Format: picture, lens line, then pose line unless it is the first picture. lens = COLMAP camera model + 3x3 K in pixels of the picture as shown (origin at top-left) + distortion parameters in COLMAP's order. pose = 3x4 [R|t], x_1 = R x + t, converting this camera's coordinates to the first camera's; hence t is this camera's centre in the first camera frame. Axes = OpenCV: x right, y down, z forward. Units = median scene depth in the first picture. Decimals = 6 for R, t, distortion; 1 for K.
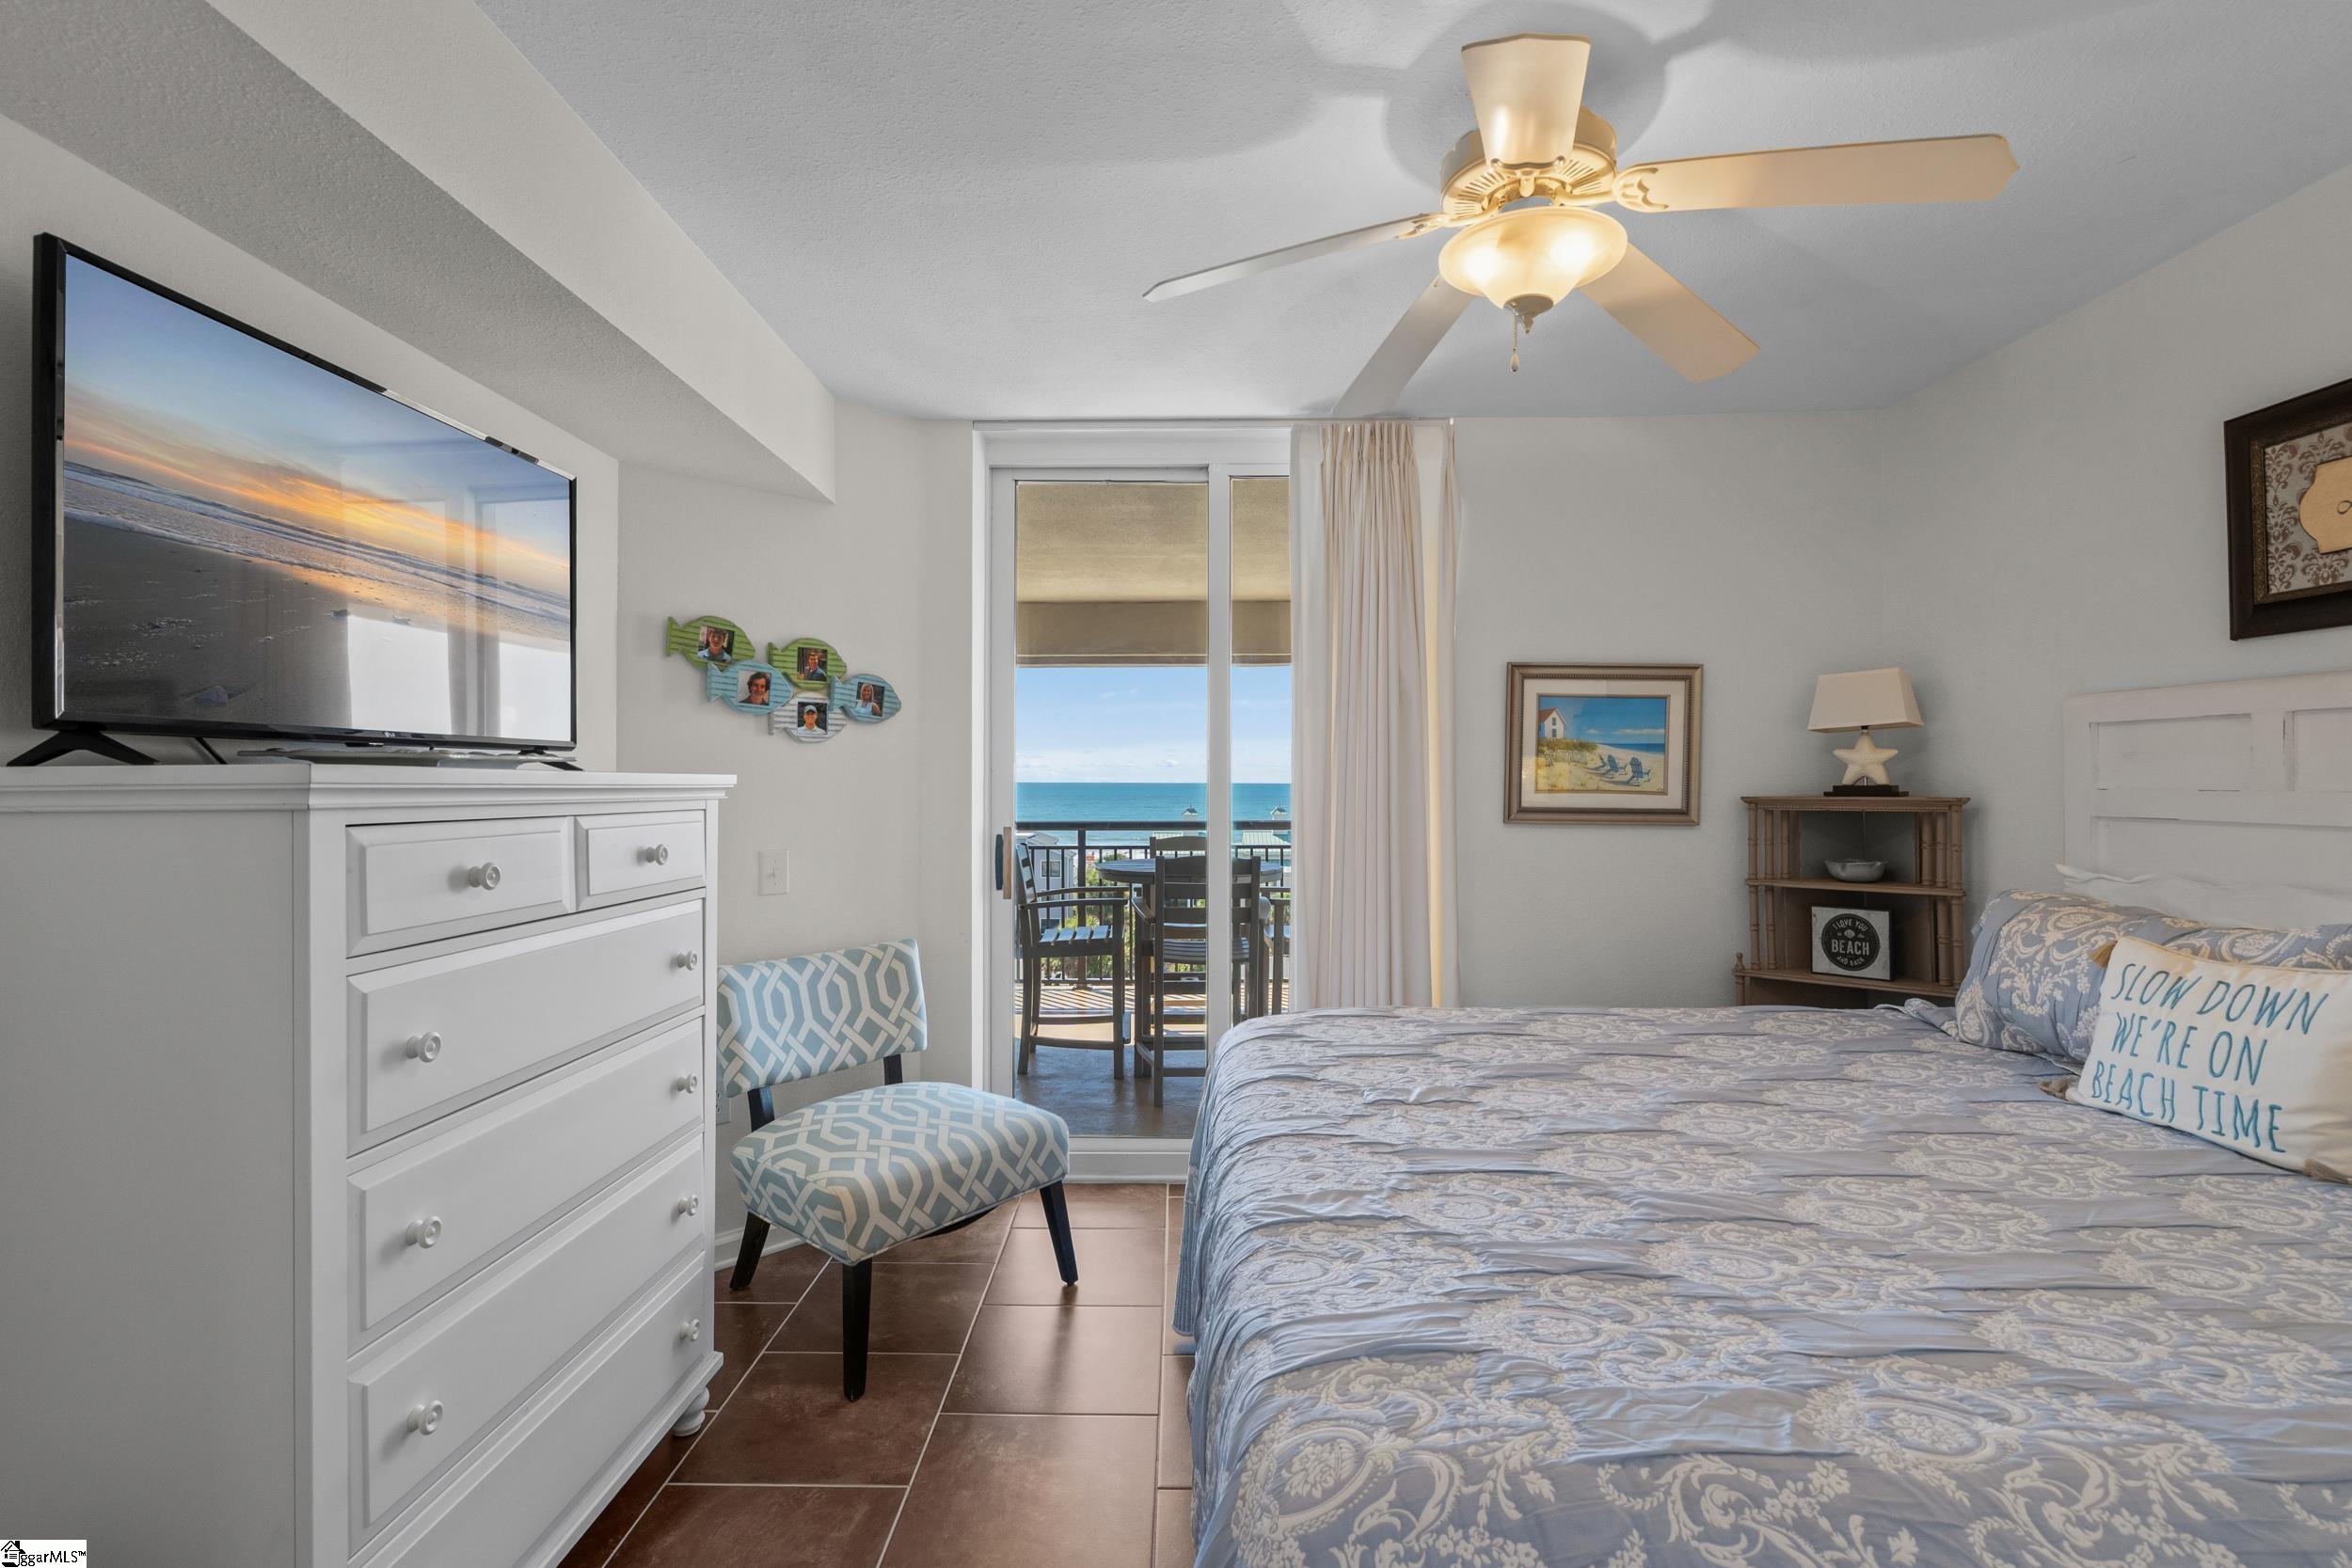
lens RADIAL K [[1075.8, 0, 1163.2], [0, 1075.8, 773.4], [0, 0, 1]] dist [-0.006724, 0.004494]
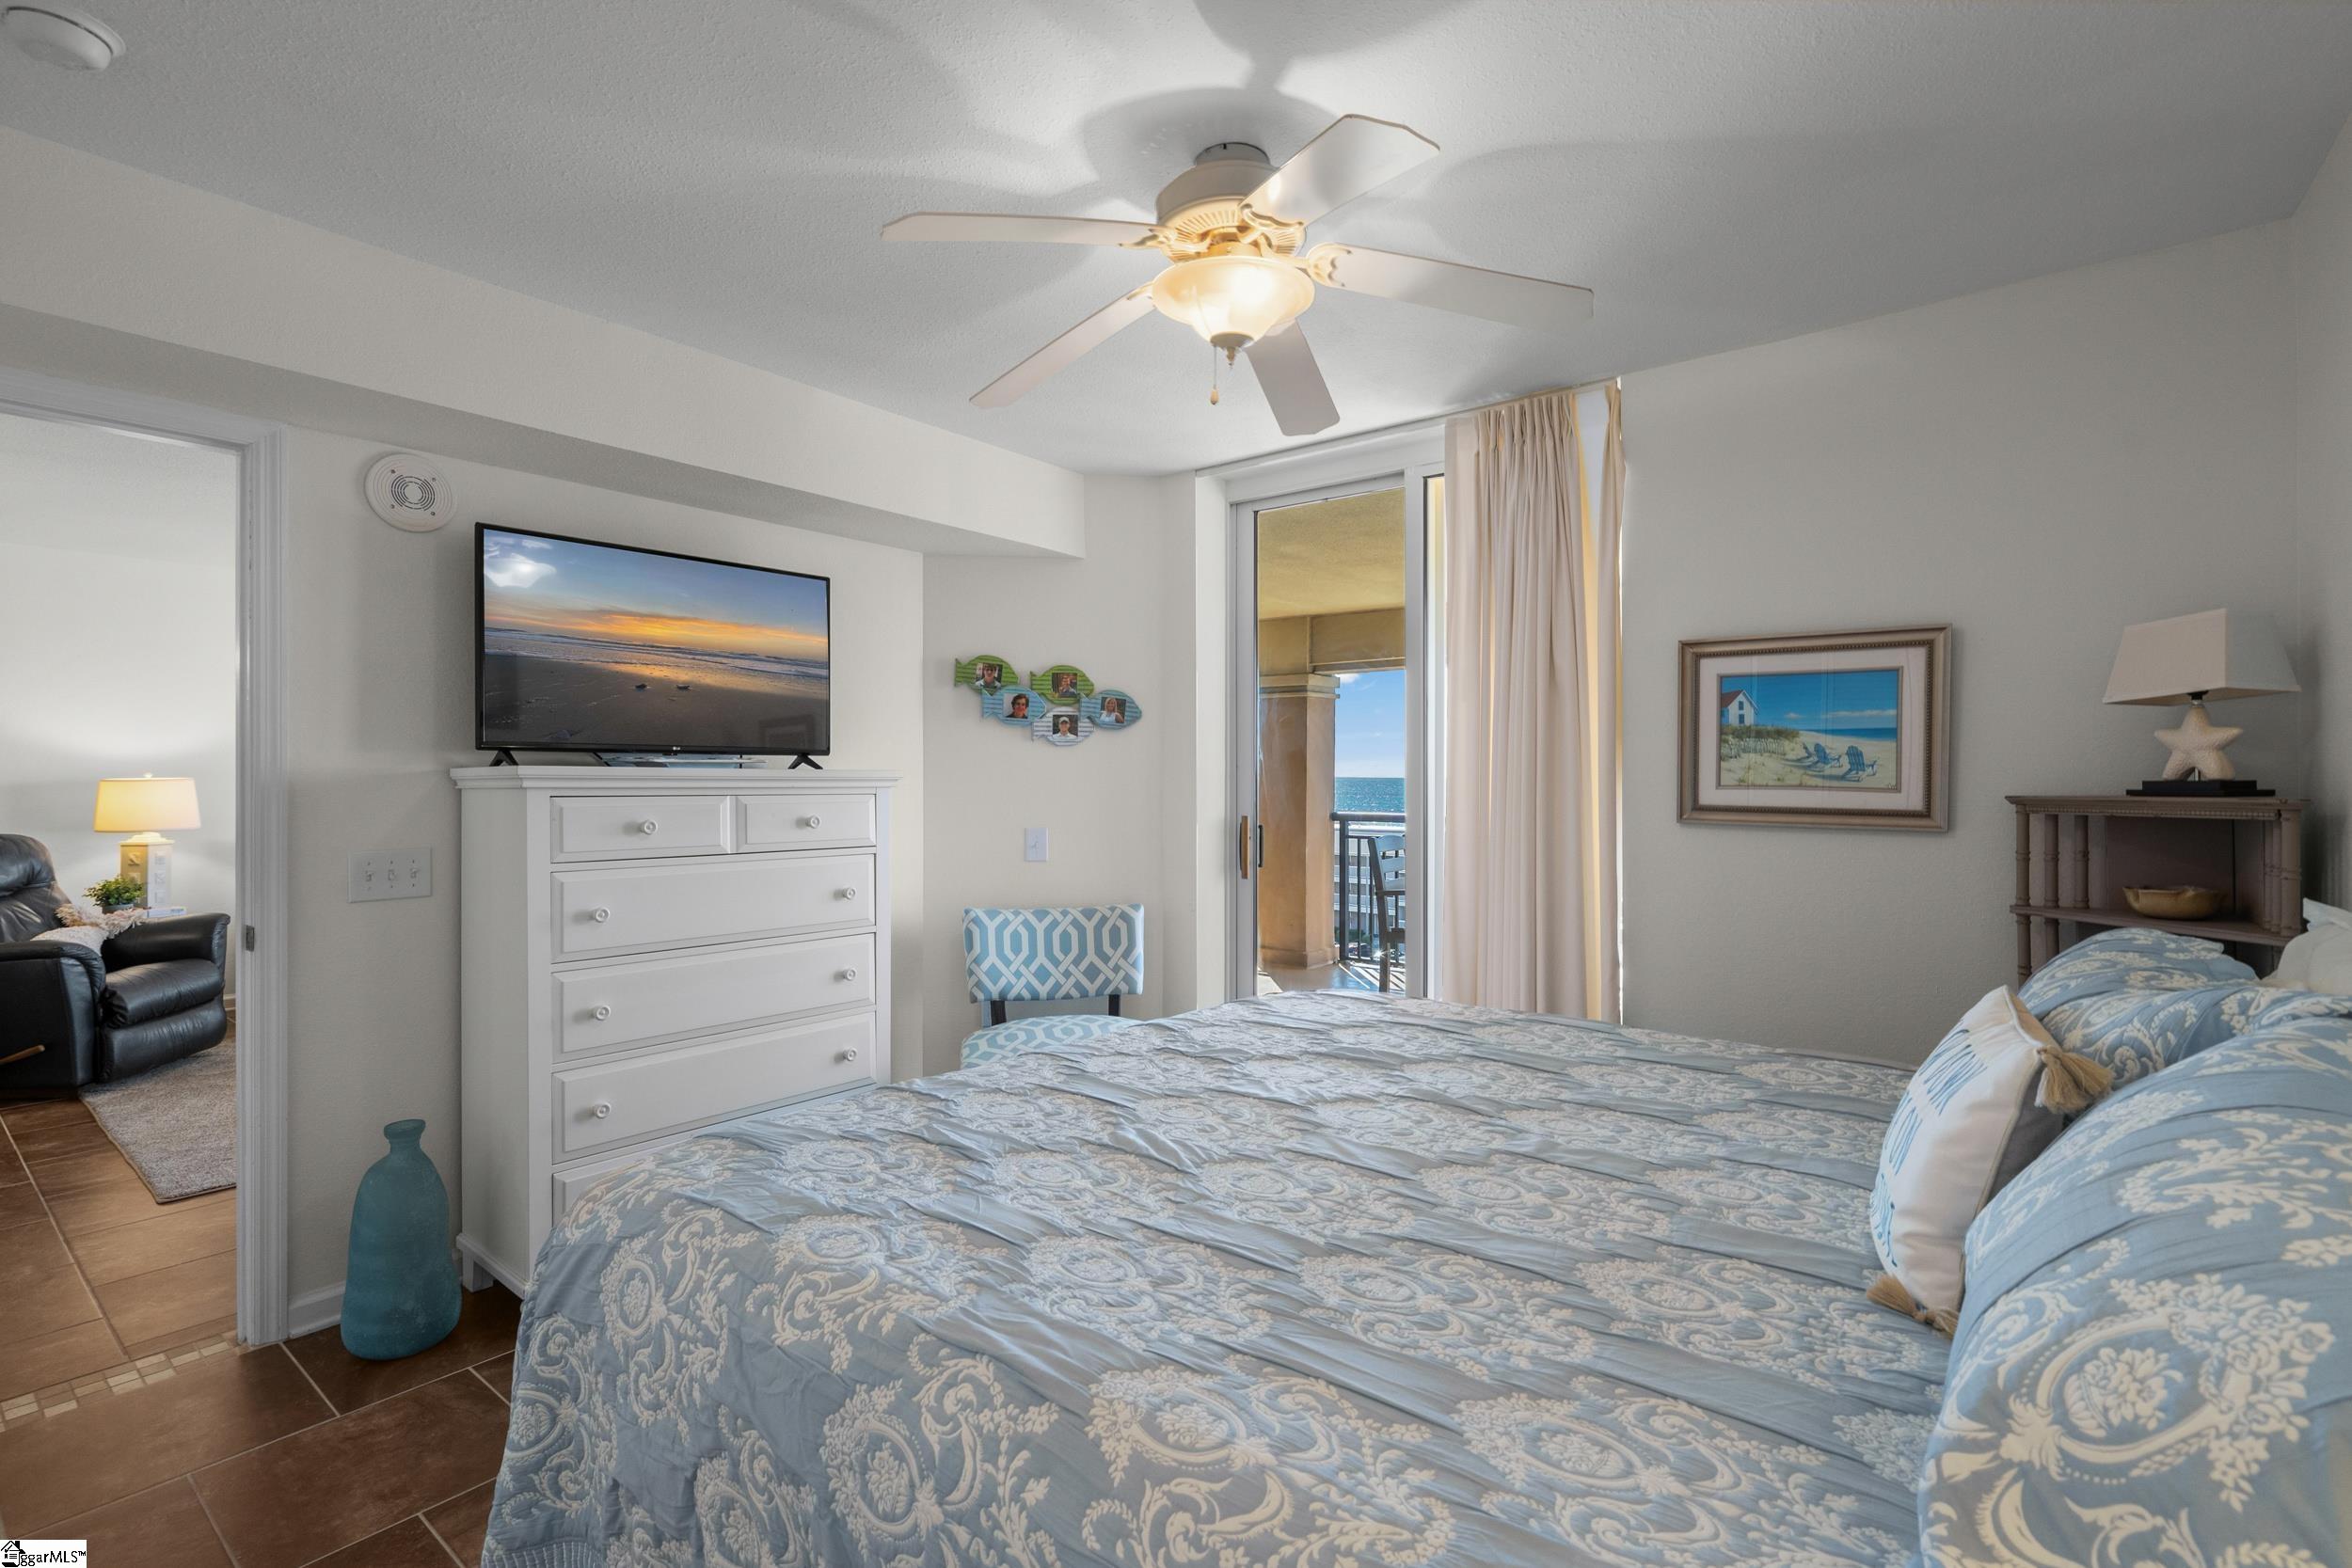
lens RADIAL K [[1075.8, 0, 1172.6], [0, 1075.8, 772.6], [0, 0, 1]] dist [-0.006724, 0.004494]
pose [[0.793580, -0.002441, -0.608461, 0.562850], [0.004384, 0.999989, 0.001705, 0.001902], [0.608450, -0.004020, 0.793582, 0.049138]]
